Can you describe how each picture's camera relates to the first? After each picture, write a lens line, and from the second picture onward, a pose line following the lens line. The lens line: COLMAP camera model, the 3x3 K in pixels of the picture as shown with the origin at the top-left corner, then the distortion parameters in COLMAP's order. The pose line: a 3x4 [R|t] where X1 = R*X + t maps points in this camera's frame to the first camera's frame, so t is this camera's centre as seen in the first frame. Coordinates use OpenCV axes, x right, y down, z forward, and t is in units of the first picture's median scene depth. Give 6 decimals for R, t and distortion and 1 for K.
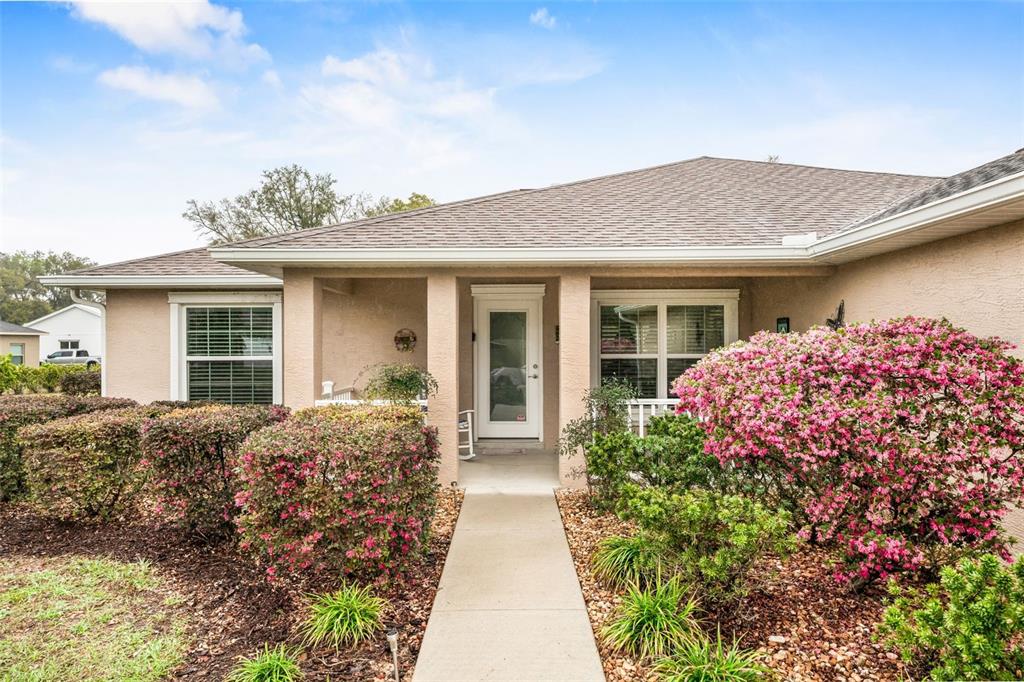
lens RADIAL K [[481.9, 0, 512.0], [0, 481.9, 341.0], [0, 0, 1]] dist [0.001288, -0.000022]
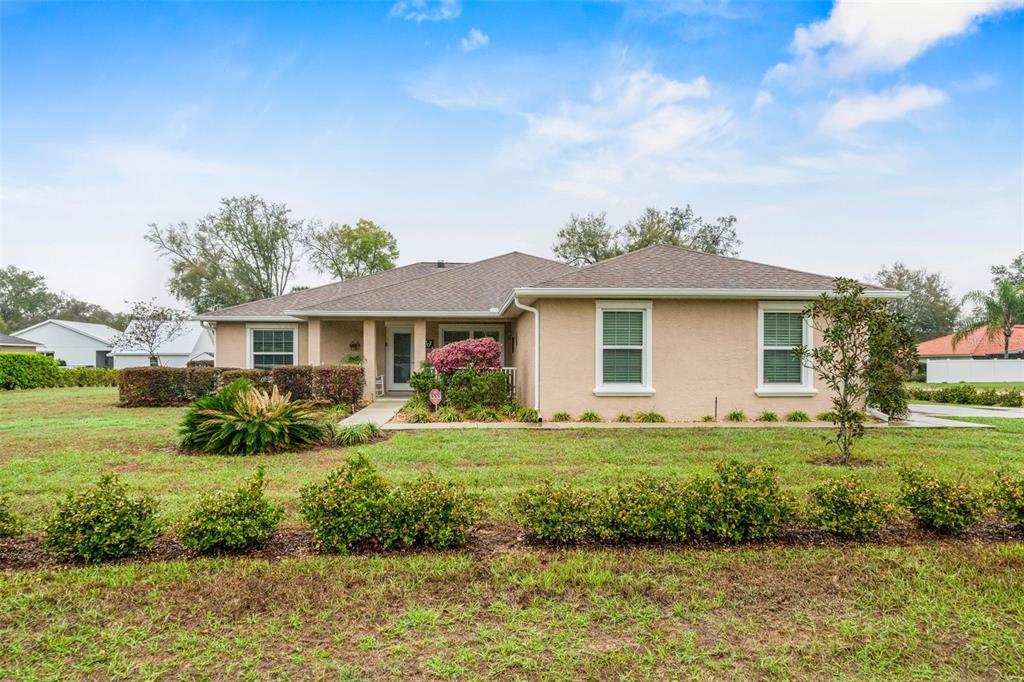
lens RADIAL K [[480.1, 0, 483.5], [0, 480.1, 337.4], [0, 0, 1]] dist [-0.000070, 0.000580]
pose [[0.998613, 0.007591, 0.052093, 0.023868], [-0.005401, 0.999101, -0.042046, 0.004669], [-0.052366, 0.041707, 0.997757, -0.115158]]
